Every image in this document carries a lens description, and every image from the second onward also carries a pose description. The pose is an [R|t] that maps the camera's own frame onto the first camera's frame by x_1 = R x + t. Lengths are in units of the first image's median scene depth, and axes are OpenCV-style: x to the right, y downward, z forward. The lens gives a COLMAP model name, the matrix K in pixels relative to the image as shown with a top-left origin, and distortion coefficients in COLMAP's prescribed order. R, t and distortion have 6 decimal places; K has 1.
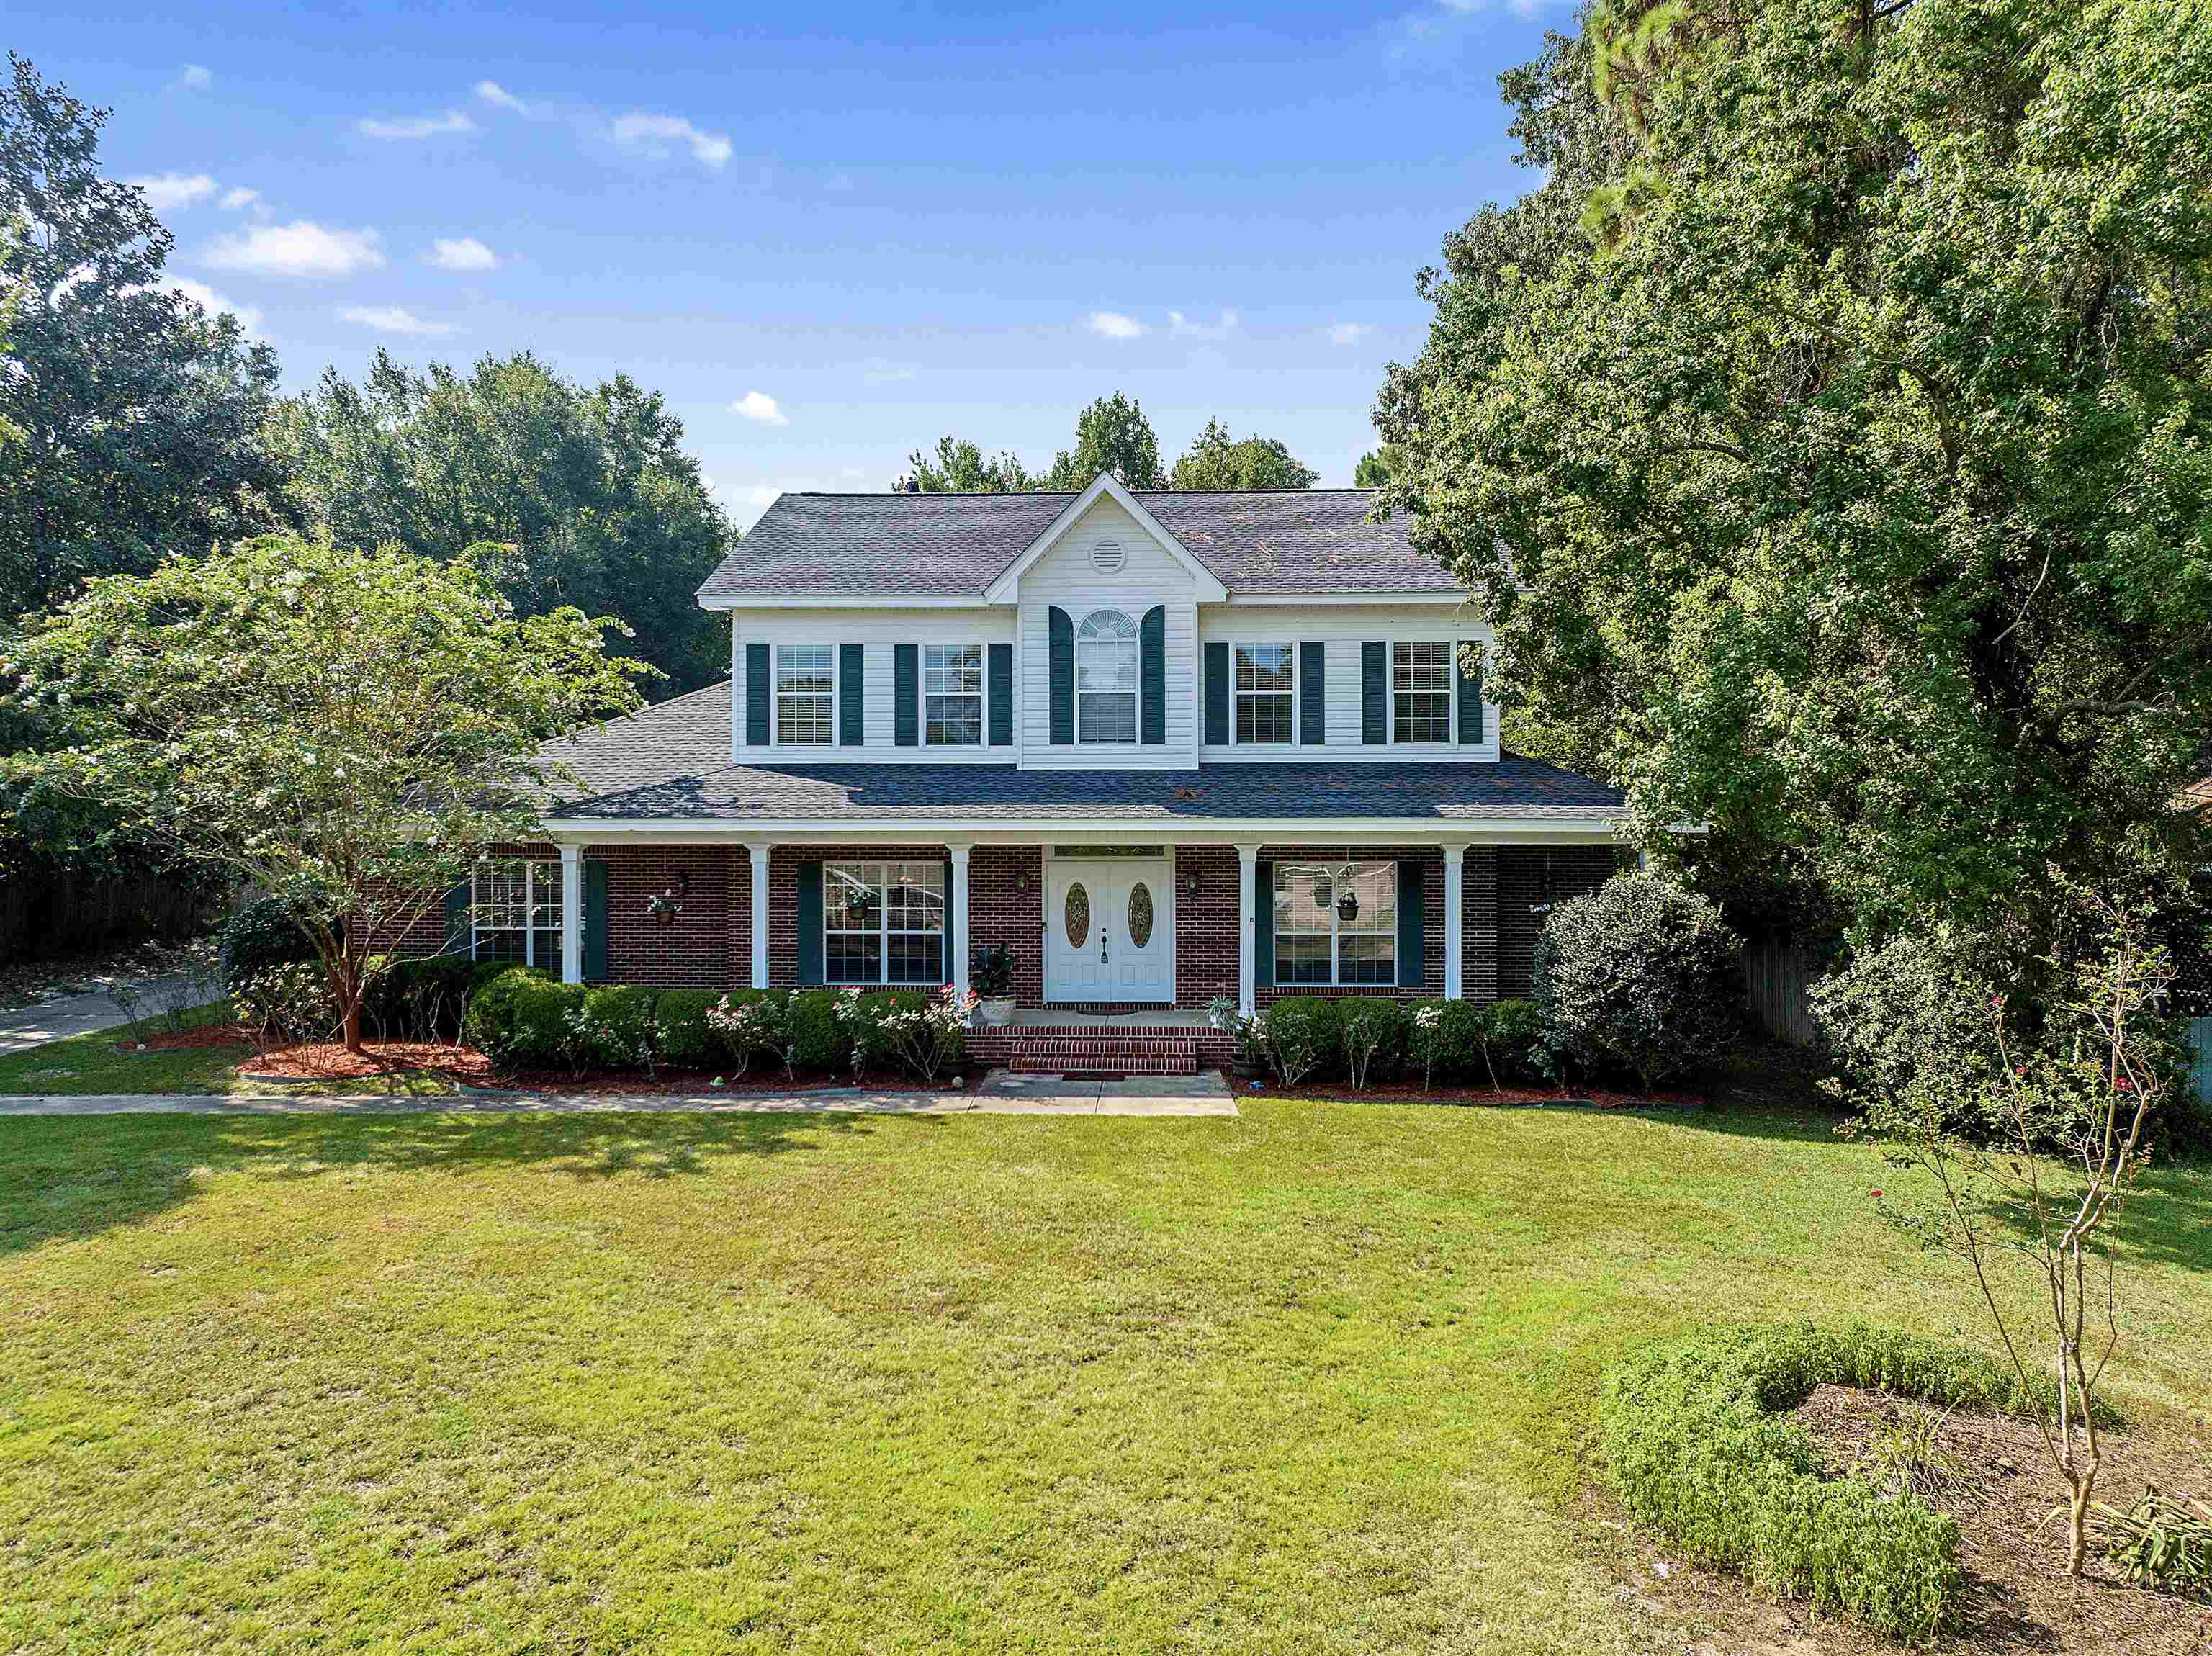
lens RADIAL K [[1532.1, 0, 1106.0], [0, 1532.1, 828.0], [0, 0, 1]] dist [0.049546, 0.000321]
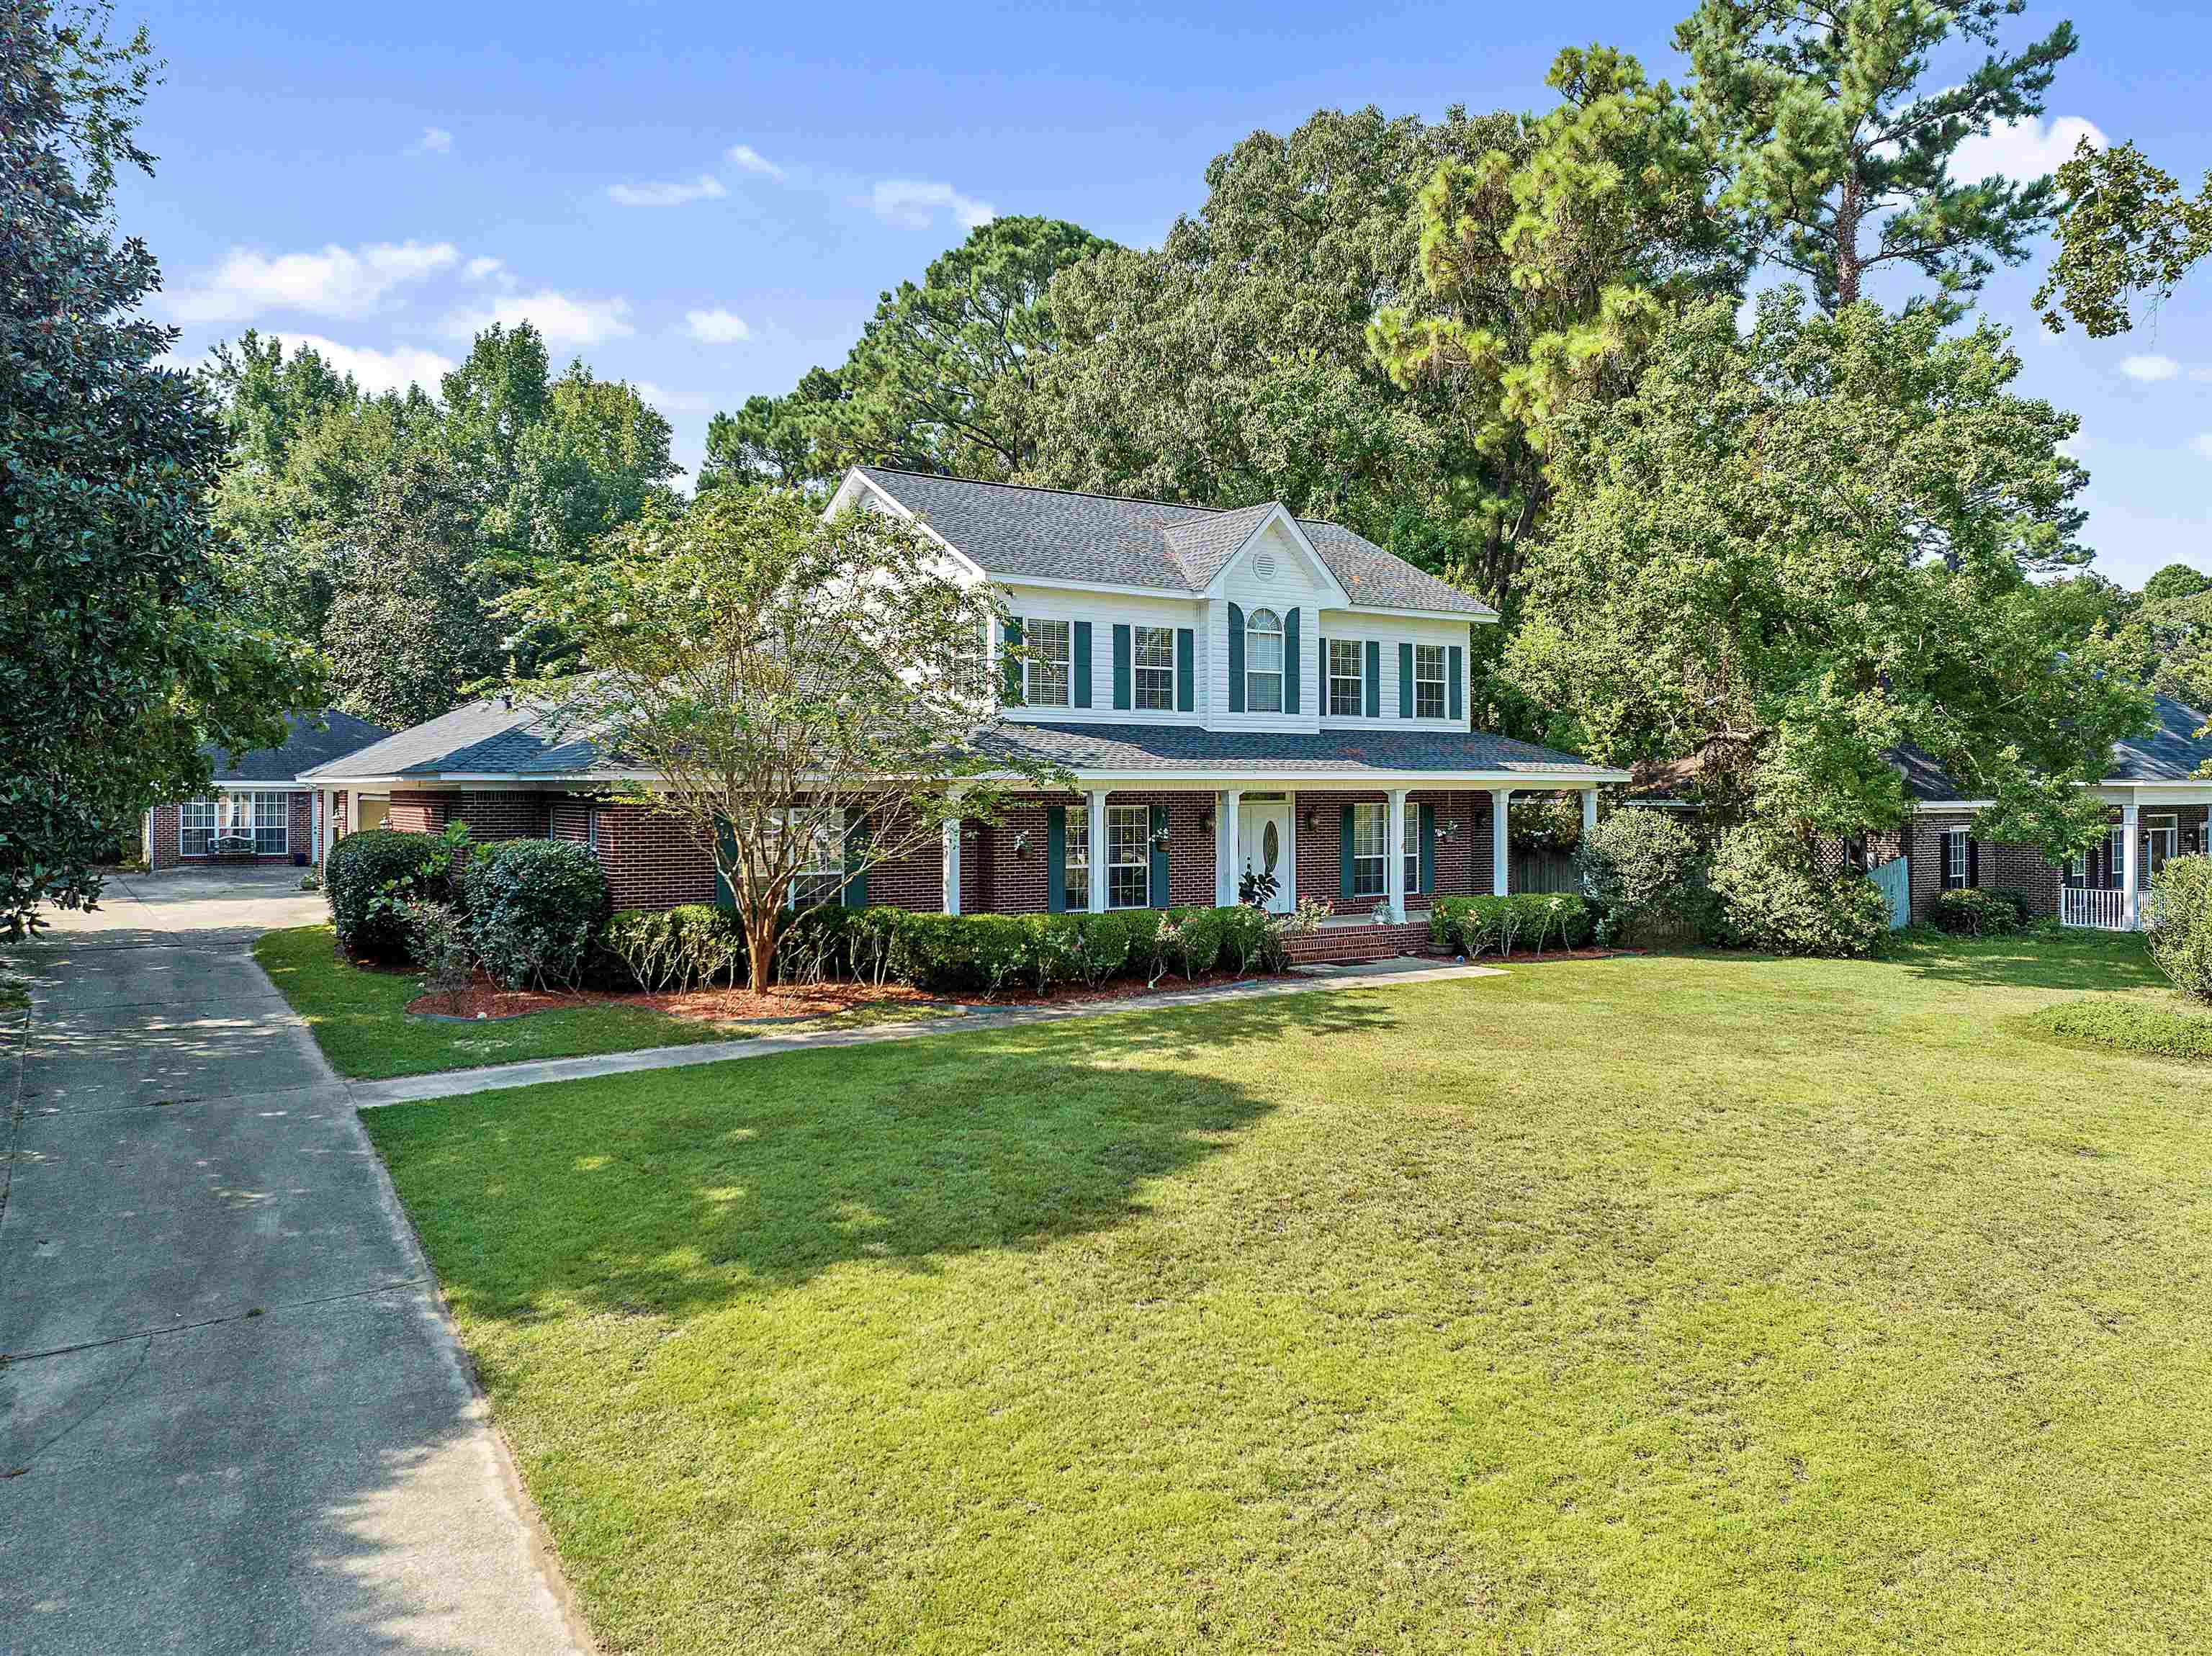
lens RADIAL K [[1556.9, 0, 1106.6], [0, 1556.9, 785.9], [0, 0, 1]] dist [0.002111, 0.000077]
pose [[0.797752, -0.002829, 0.602979, -0.889821], [-0.000113, 0.999988, 0.004840, 0.000273], [-0.602986, -0.003929, 0.797742, 0.039495]]
